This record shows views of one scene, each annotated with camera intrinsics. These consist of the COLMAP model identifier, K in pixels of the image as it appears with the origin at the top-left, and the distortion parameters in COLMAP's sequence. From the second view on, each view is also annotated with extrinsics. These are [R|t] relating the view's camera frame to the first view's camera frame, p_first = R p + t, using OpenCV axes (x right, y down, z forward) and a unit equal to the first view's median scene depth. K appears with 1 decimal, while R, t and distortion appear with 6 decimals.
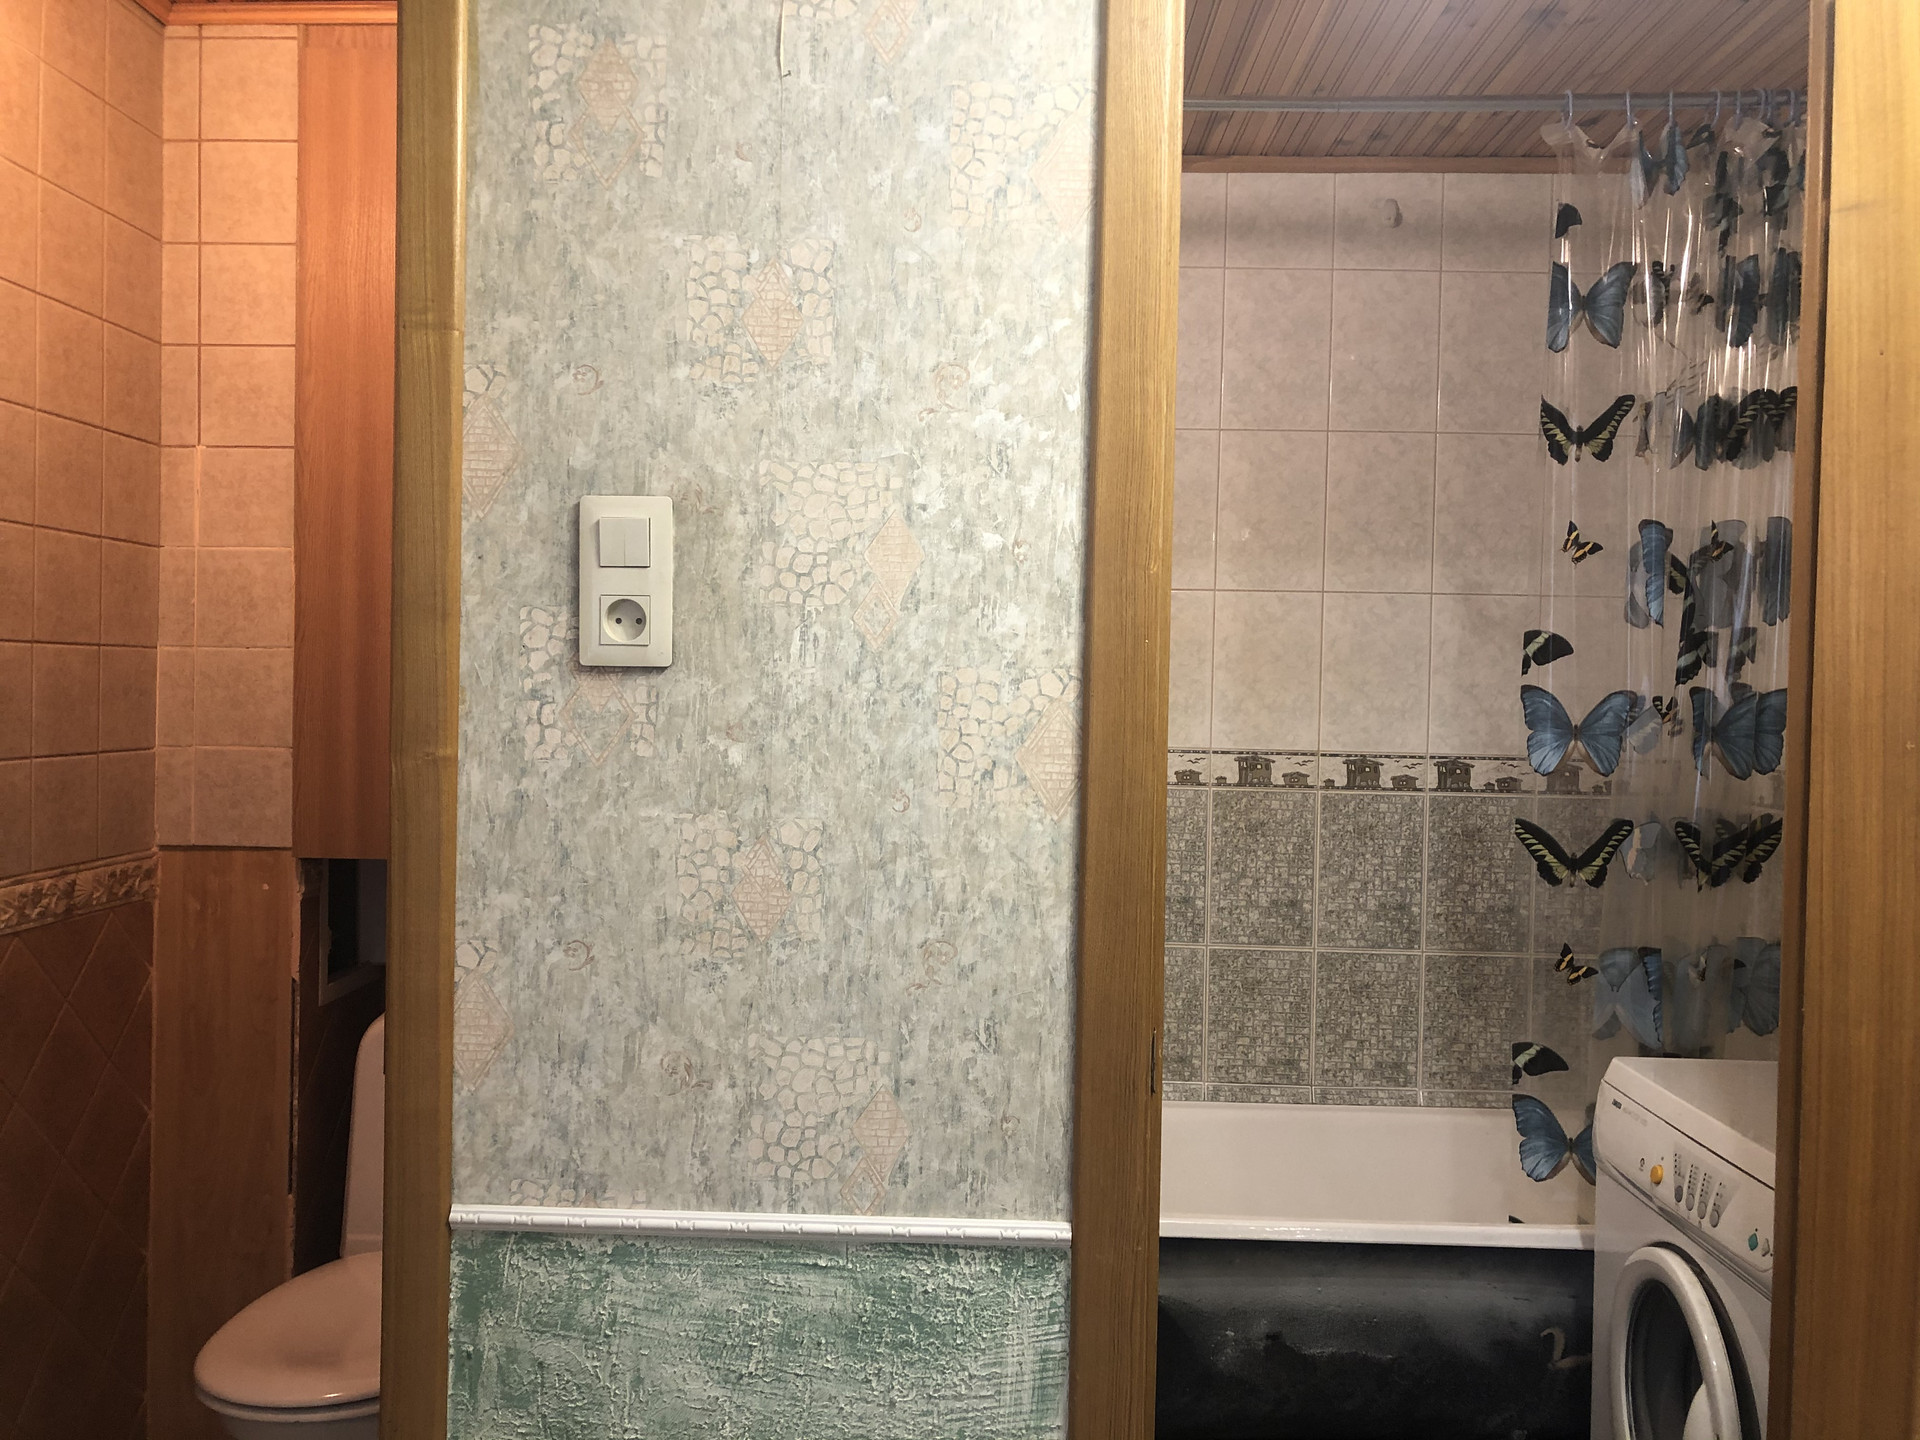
lens RADIAL K [[1574.8, 0, 1003.0], [0, 1574.8, 722.1], [0, 0, 1]] dist [0.046556, -0.054237]
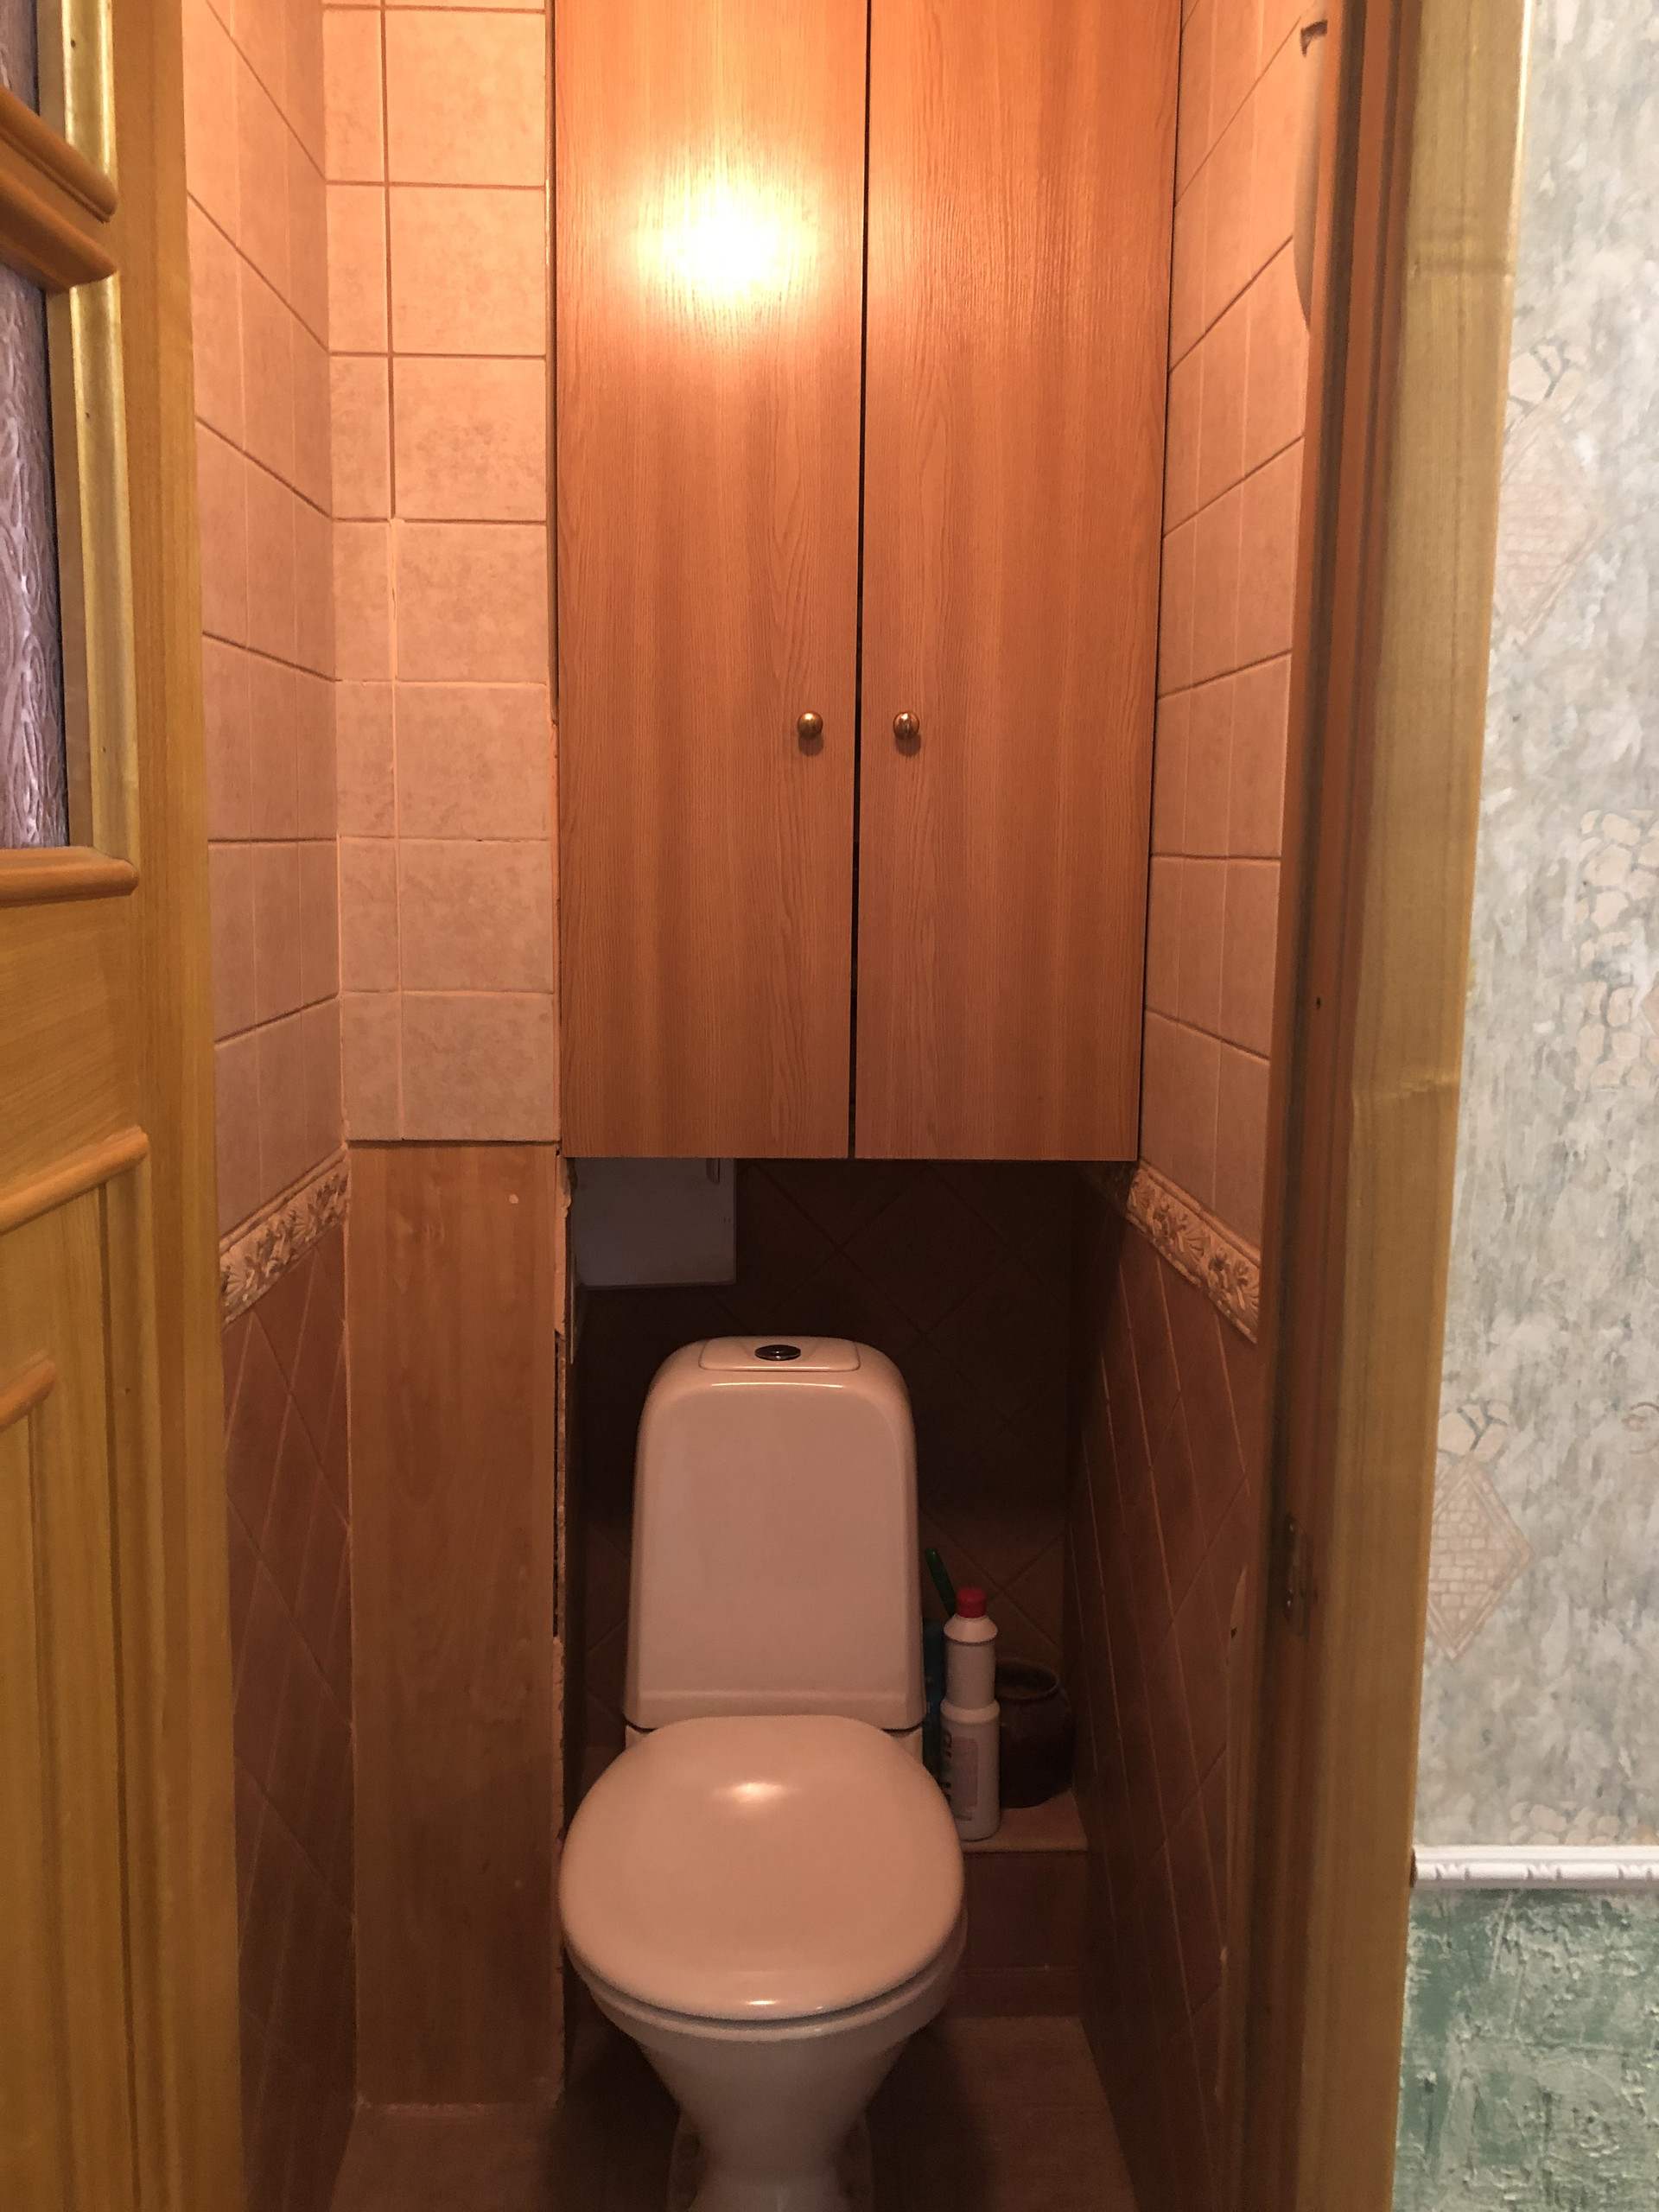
lens RADIAL K [[1814.3, 0, 926.8], [0, 1814.3, 1081.4], [0, 0, 1]] dist [0.046556, -0.054237]
pose [[0.997057, -0.011116, 0.075848, -0.578011], [0.002663, 0.993856, 0.110652, -0.050110], [-0.076612, -0.110125, 0.990961, 0.384251]]
